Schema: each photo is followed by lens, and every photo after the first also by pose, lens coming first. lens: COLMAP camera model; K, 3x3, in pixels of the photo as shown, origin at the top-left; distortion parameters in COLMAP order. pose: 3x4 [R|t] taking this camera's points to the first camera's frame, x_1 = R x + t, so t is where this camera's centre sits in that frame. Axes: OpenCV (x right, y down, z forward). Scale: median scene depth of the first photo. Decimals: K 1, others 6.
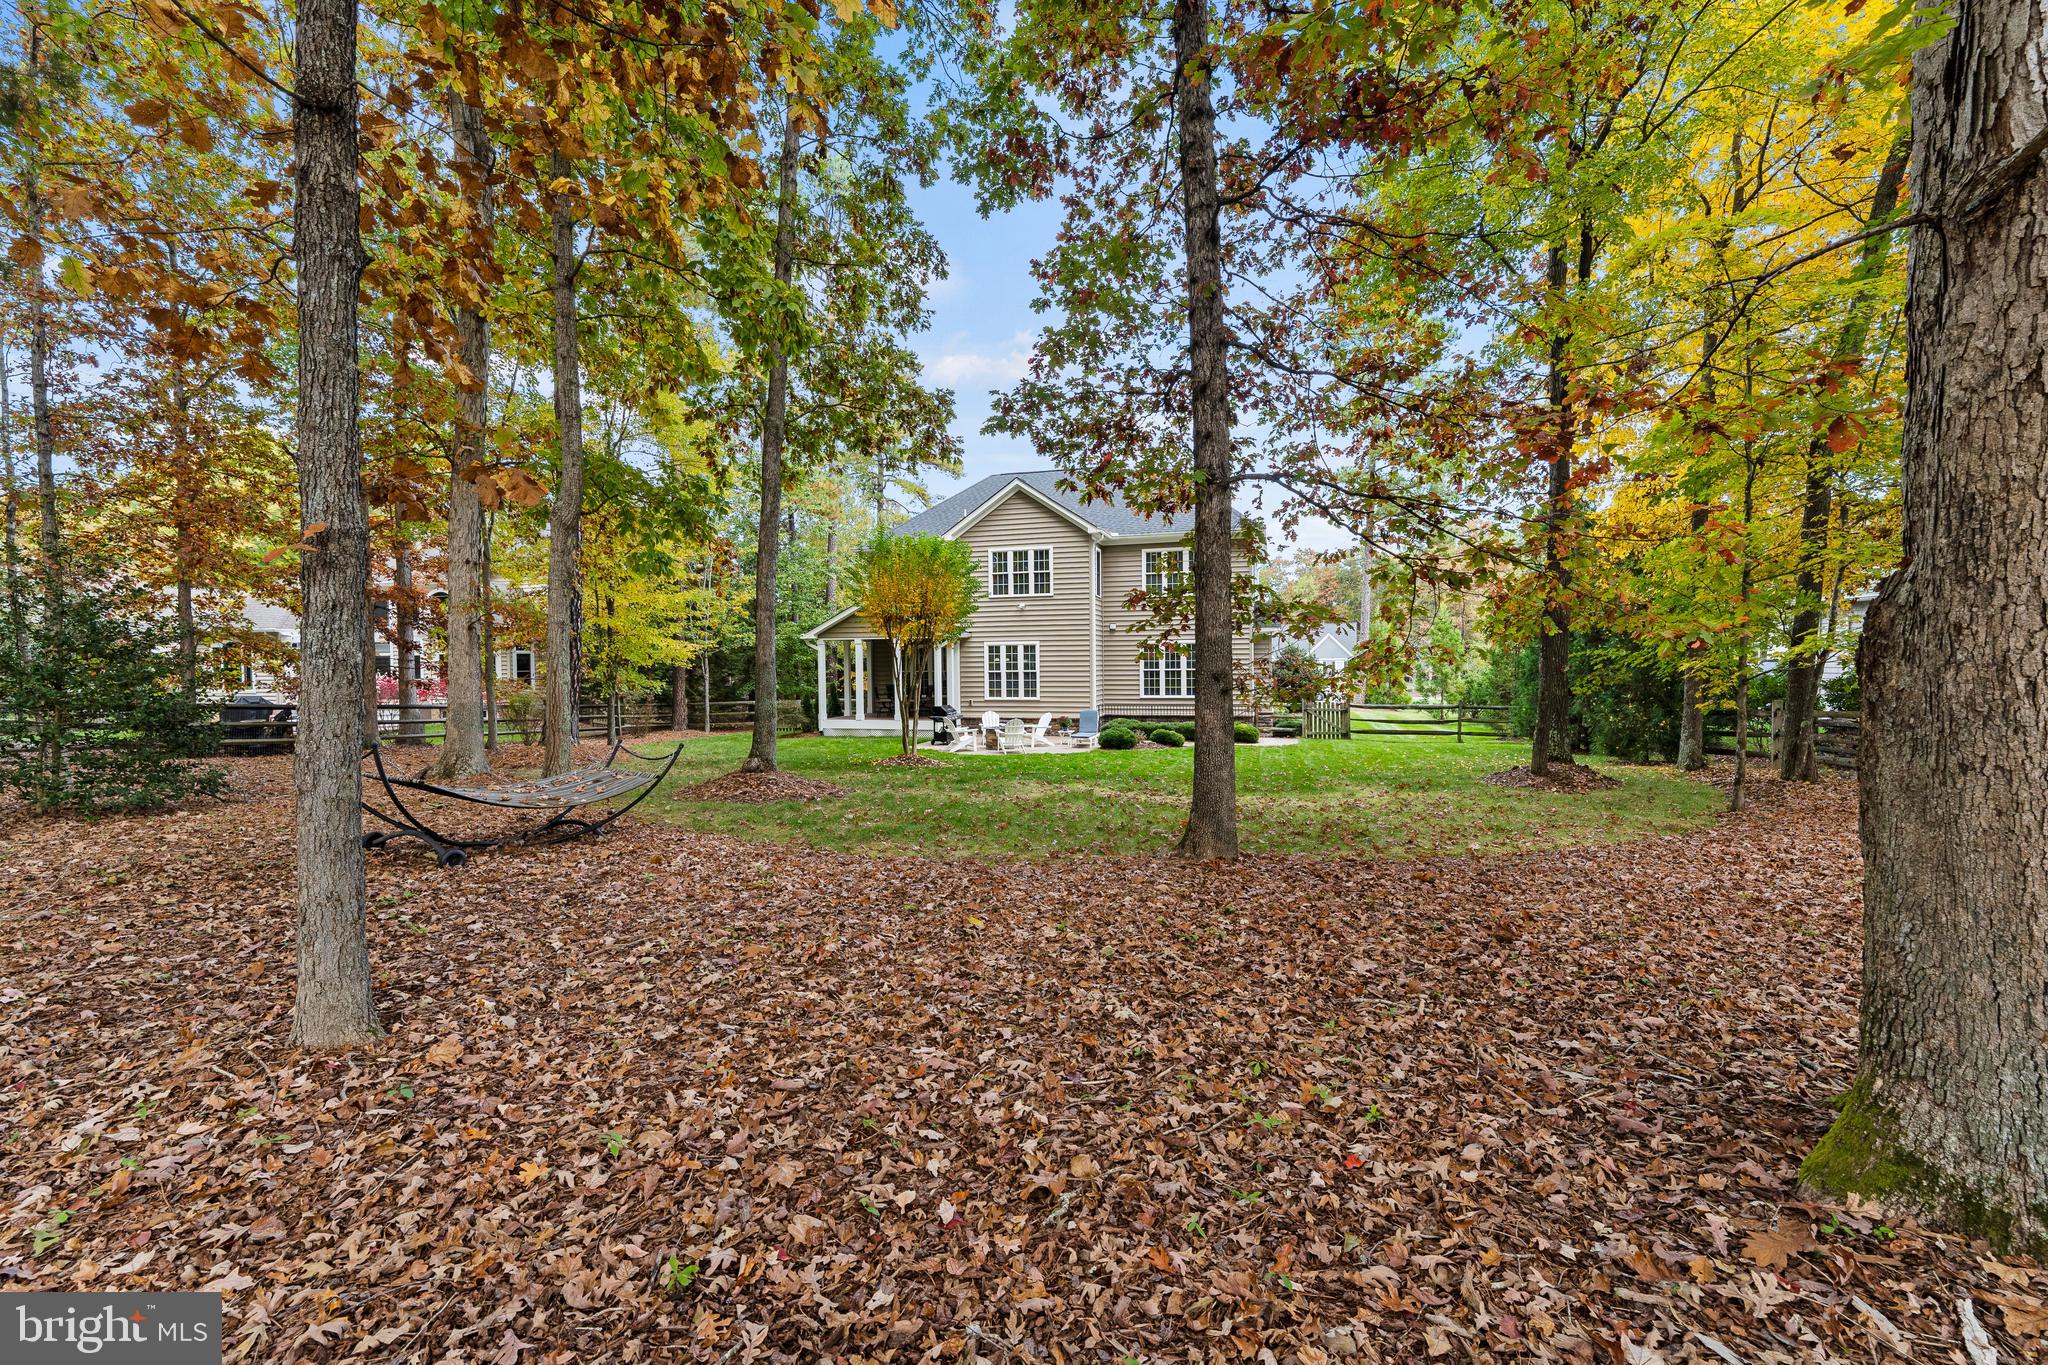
lens RADIAL K [[842.2, 0, 1017.2], [0, 842.2, 679.4], [0, 0, 1]] dist [0.000369, 0.000070]
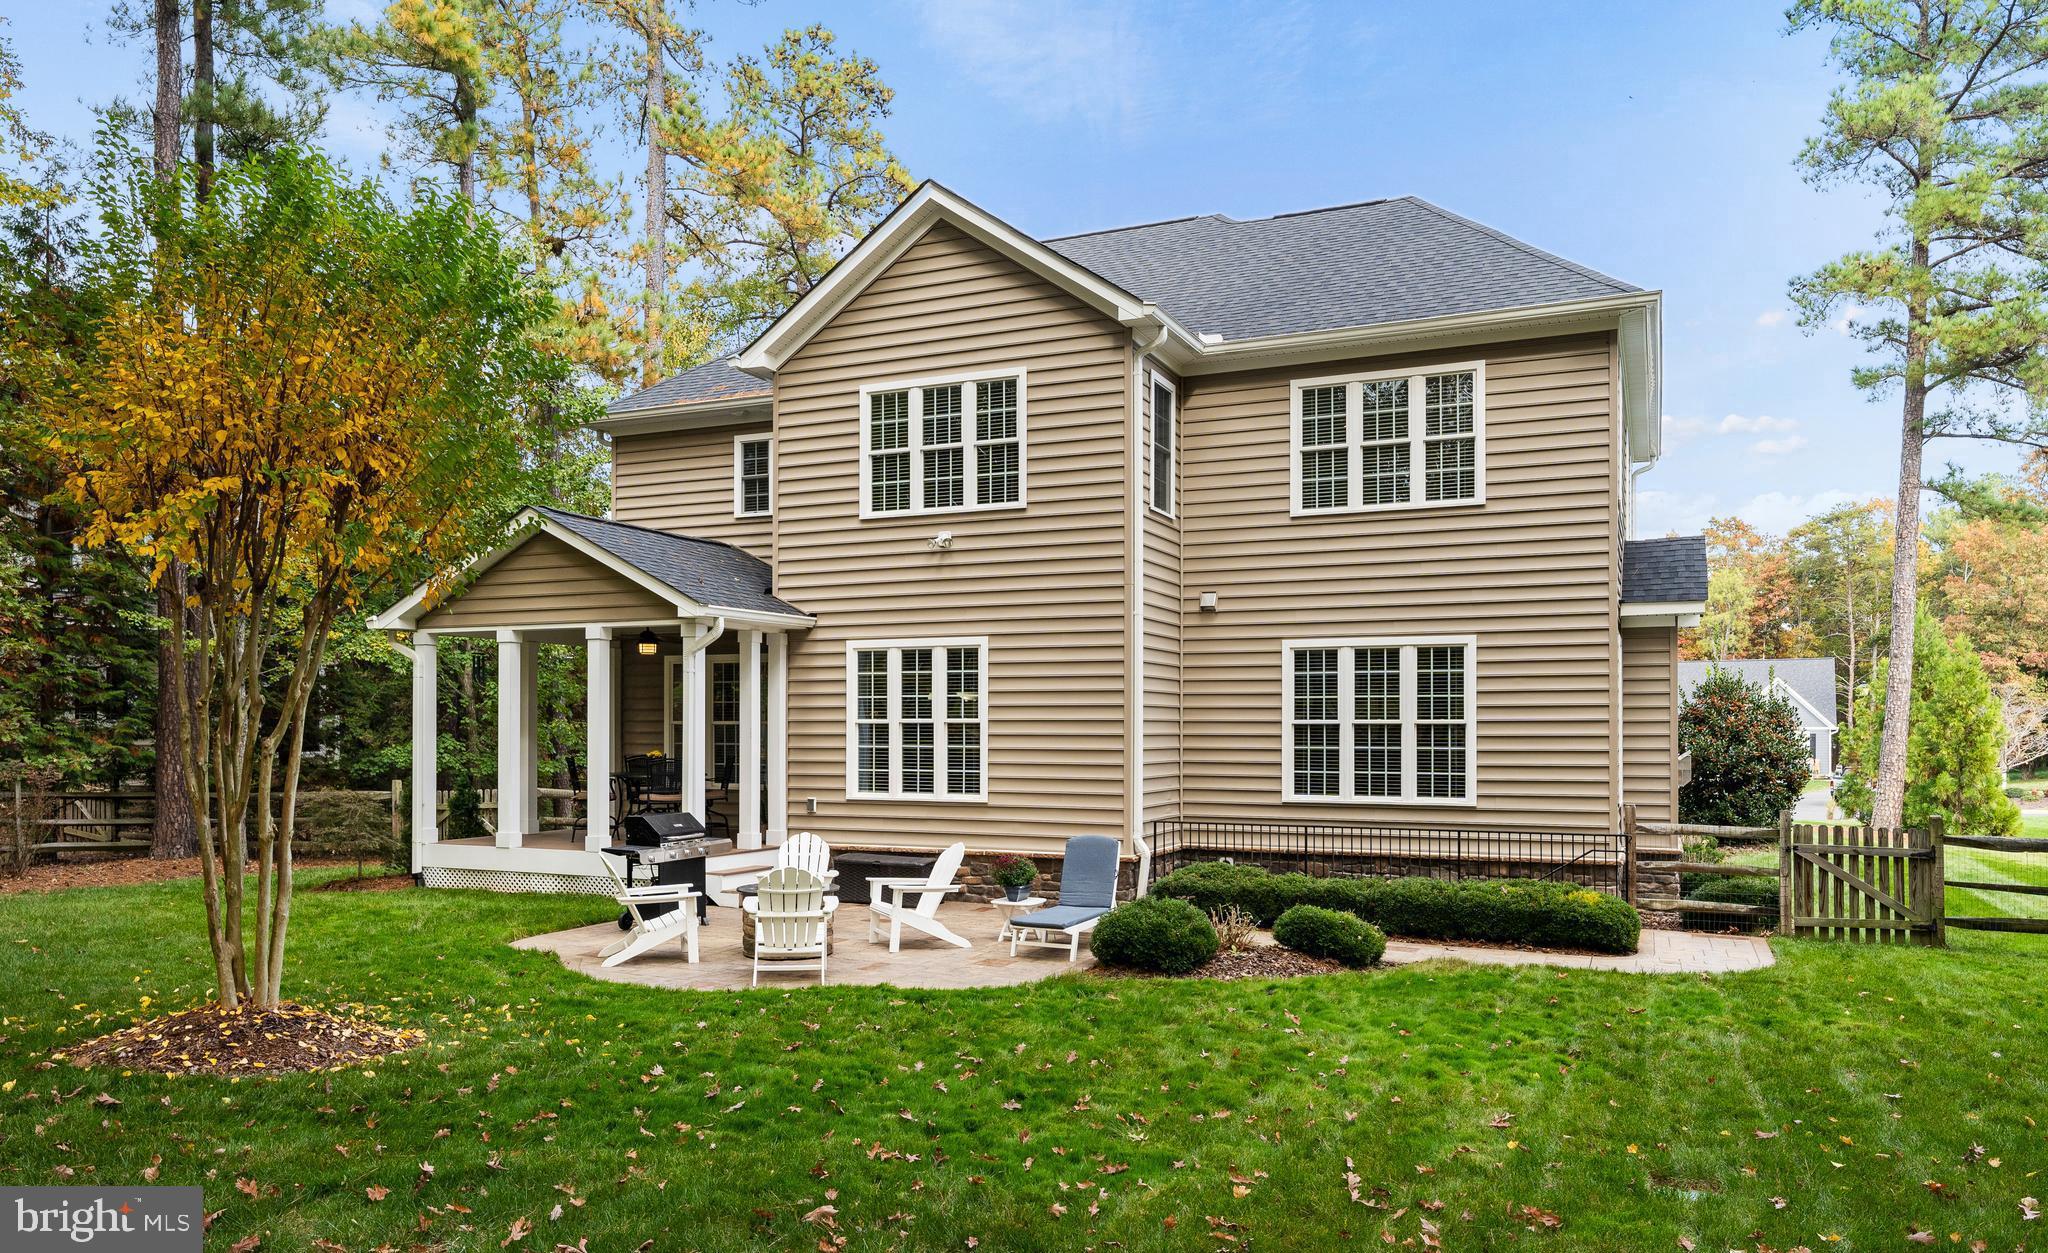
lens RADIAL K [[1386.3, 0, 1014.5], [0, 1386.3, 741.4], [0, 0, 1]] dist [0.009082, 0.000327]
pose [[0.990325, 0.012380, -0.138216, 0.118116], [-0.014987, 0.999729, -0.017839, 0.008980], [0.137958, 0.019738, 0.990241, 0.419685]]
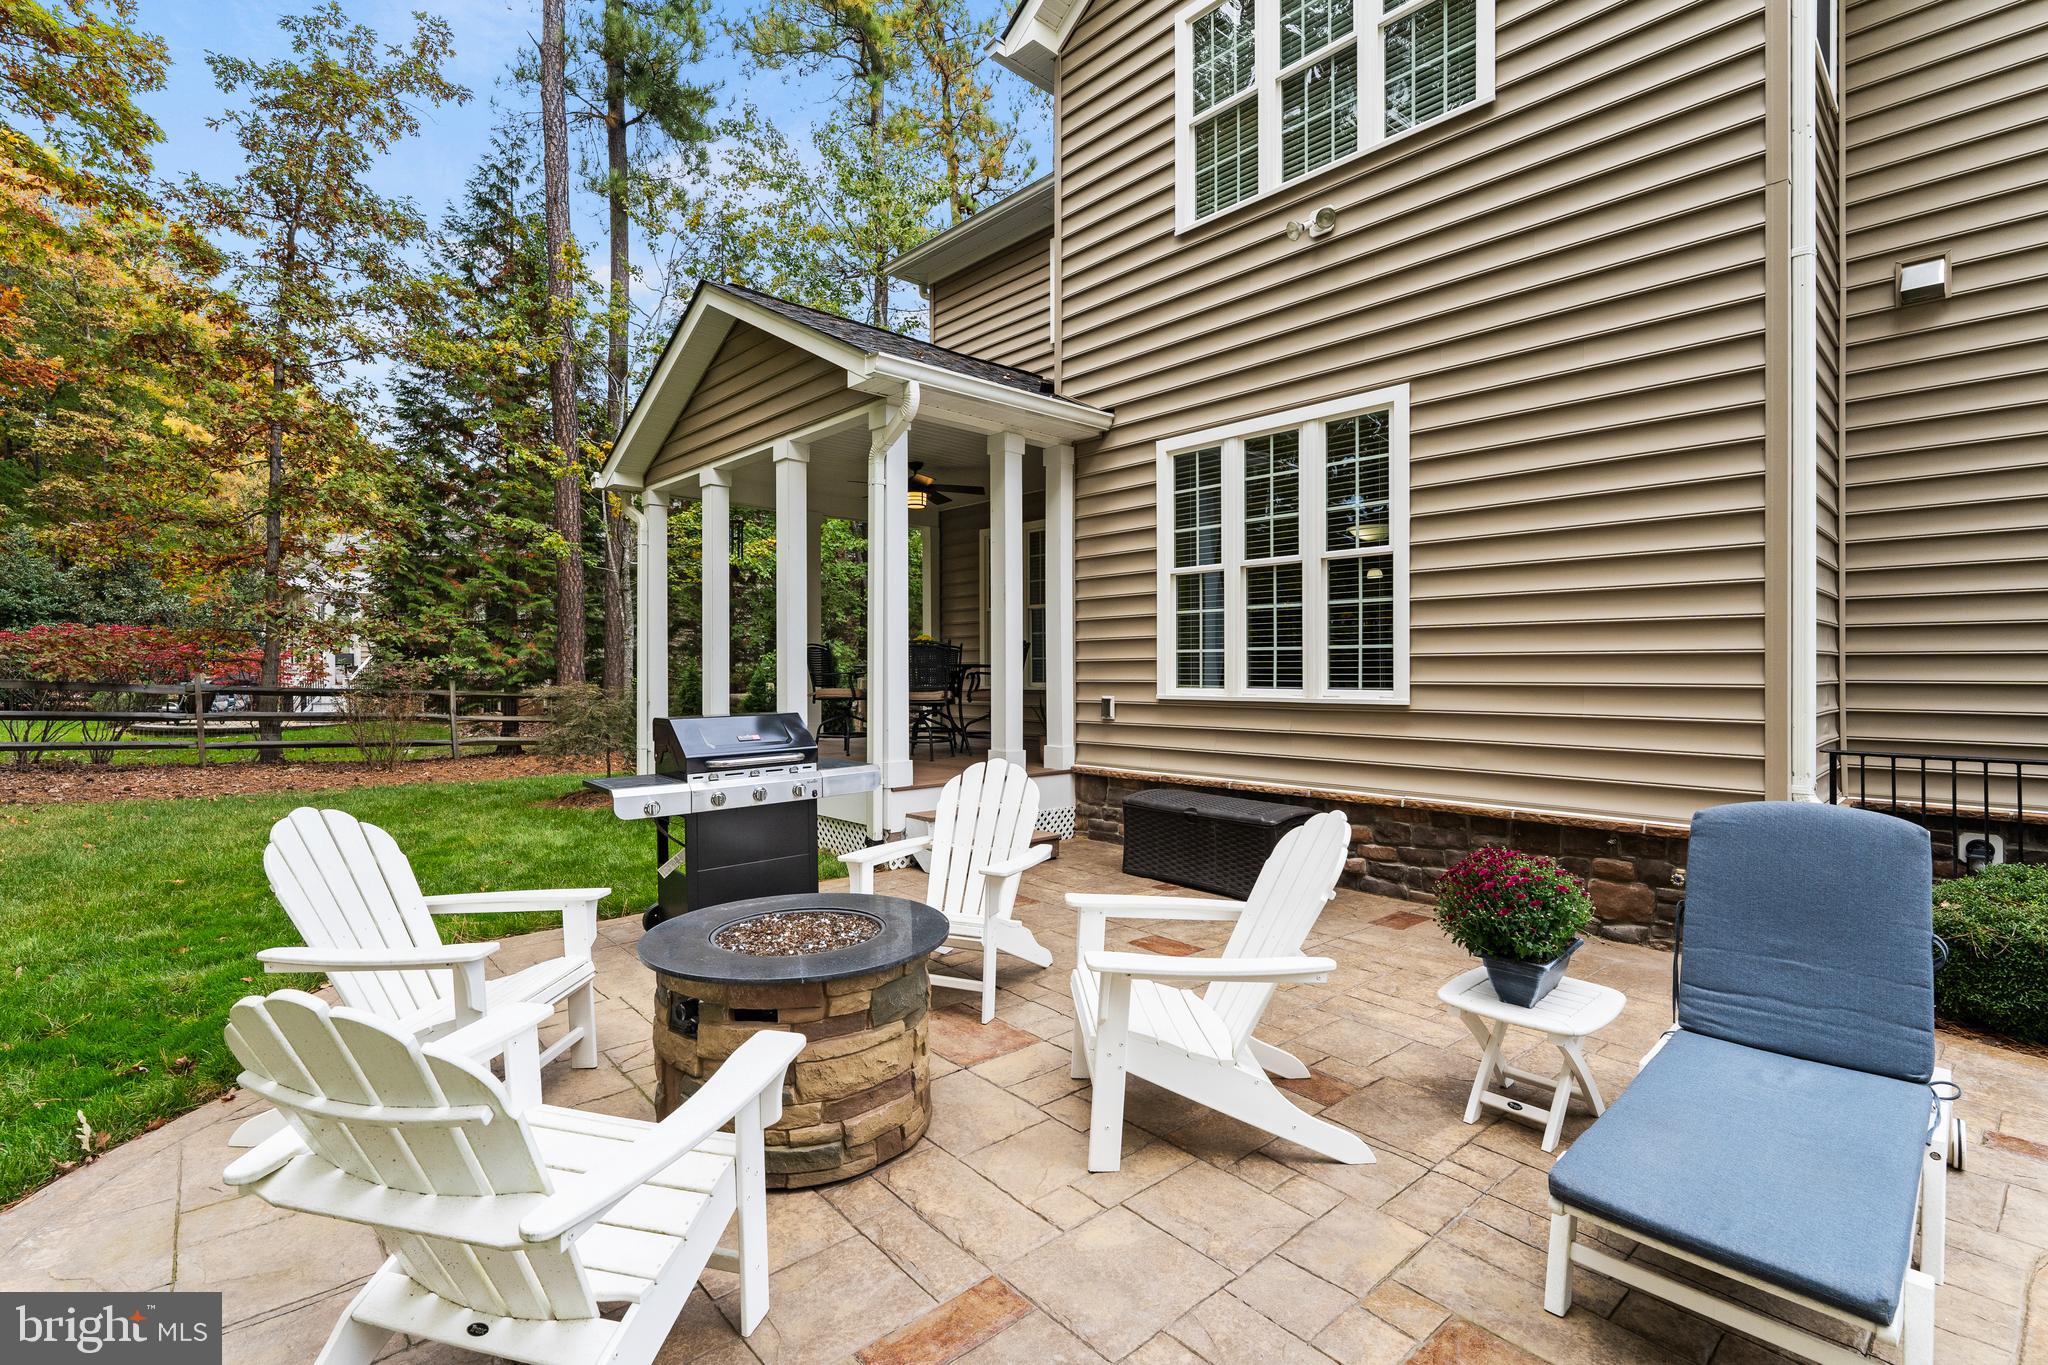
lens RADIAL K [[931.6, 0, 1010.6], [0, 931.6, 669.8], [0, 0, 1]] dist [0.000710, -0.000165]
pose [[0.855096, 0.007361, -0.518417, 0.057325], [-0.018312, 0.999704, -0.016009, 0.021398], [0.518146, 0.023183, 0.854978, 0.778548]]
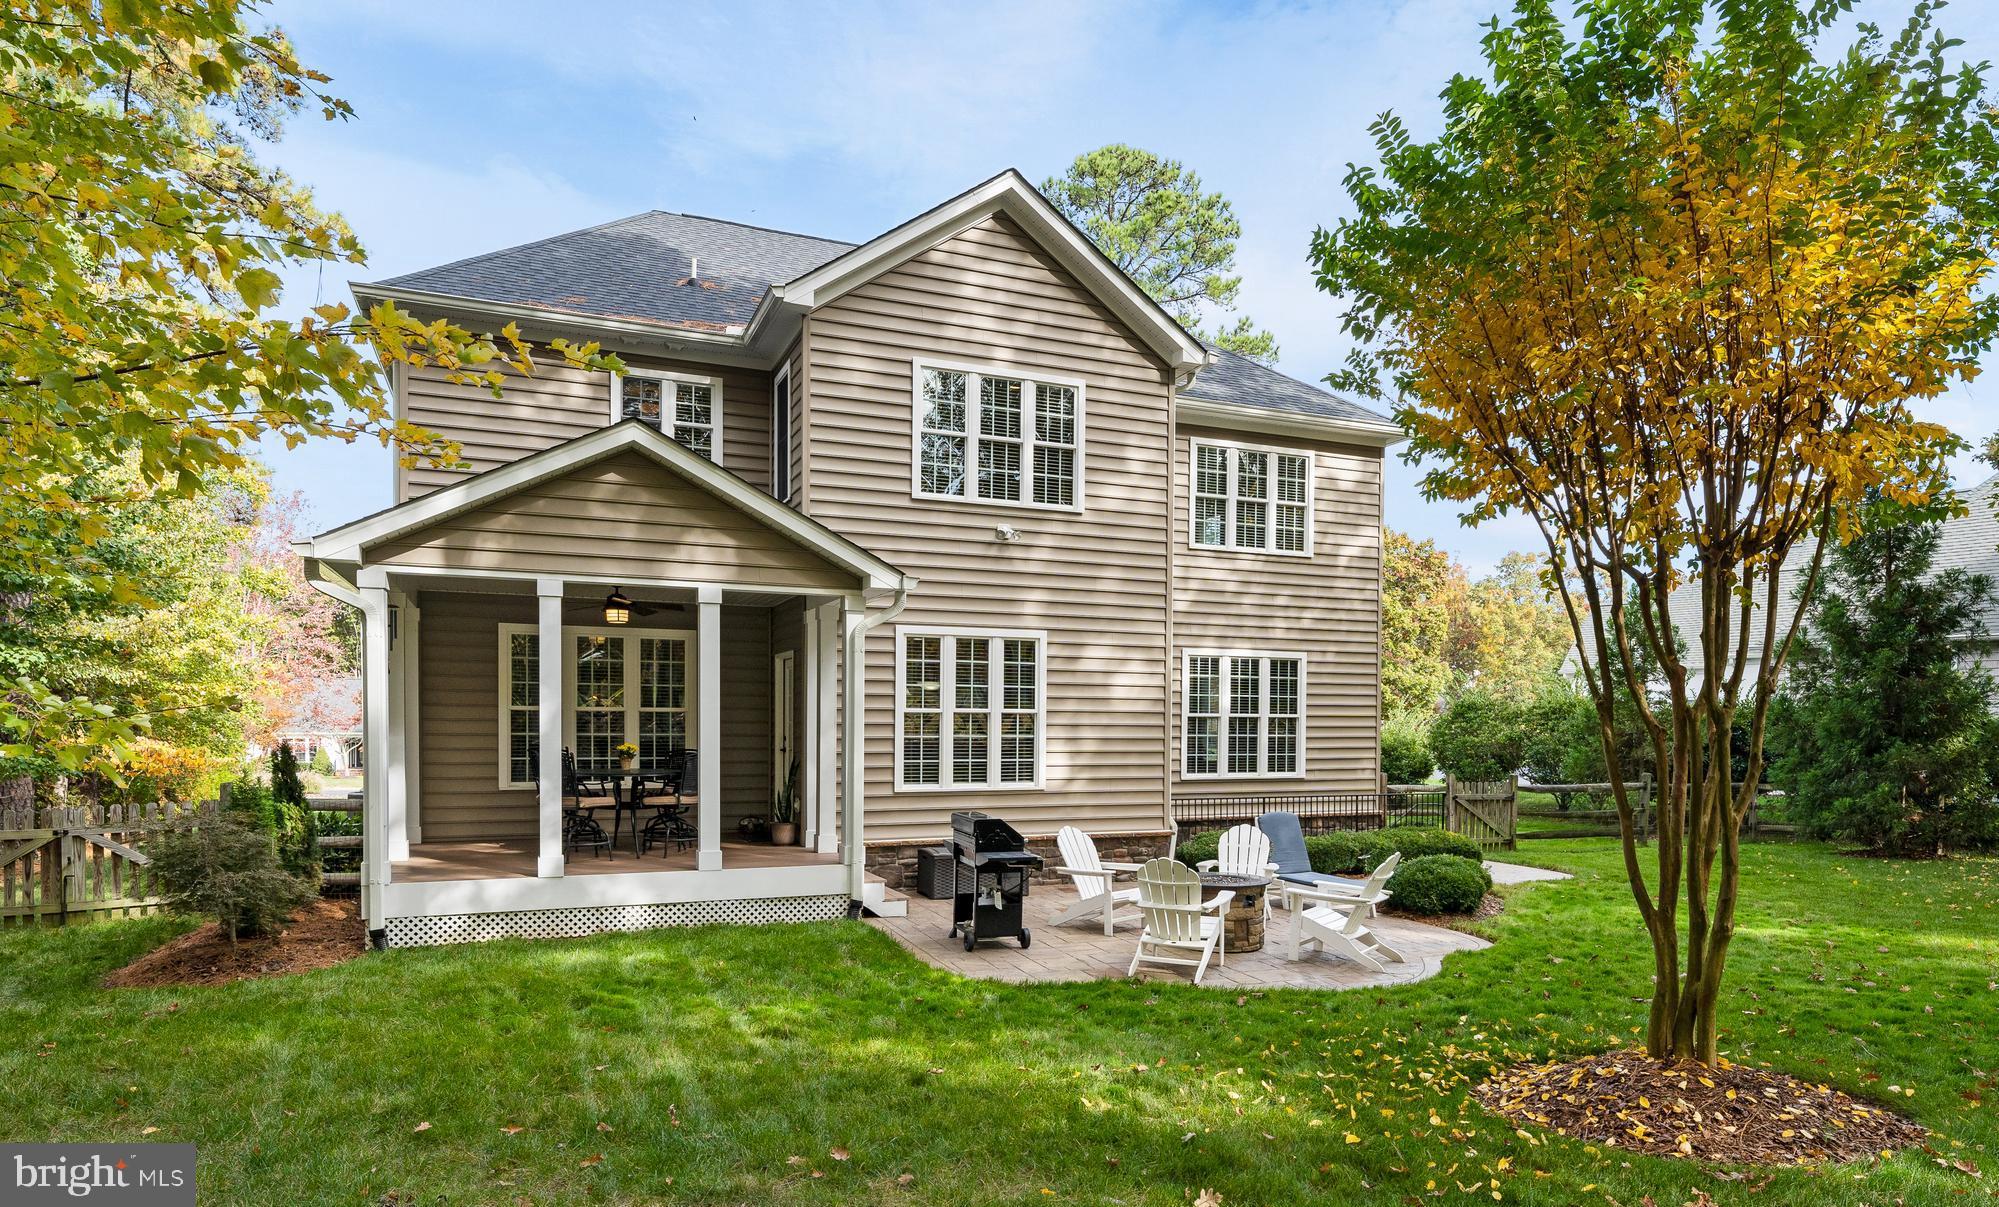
lens RADIAL K [[1180.0, 0, 1035.7], [0, 1180.0, 752.0], [0, 0, 1]] dist [0.001290, -0.000137]
pose [[0.762116, -0.001028, 0.647440, -0.312728], [0.003059, 0.999993, -0.002014, 0.008886], [-0.647433, 0.003516, 0.762114, 0.602395]]
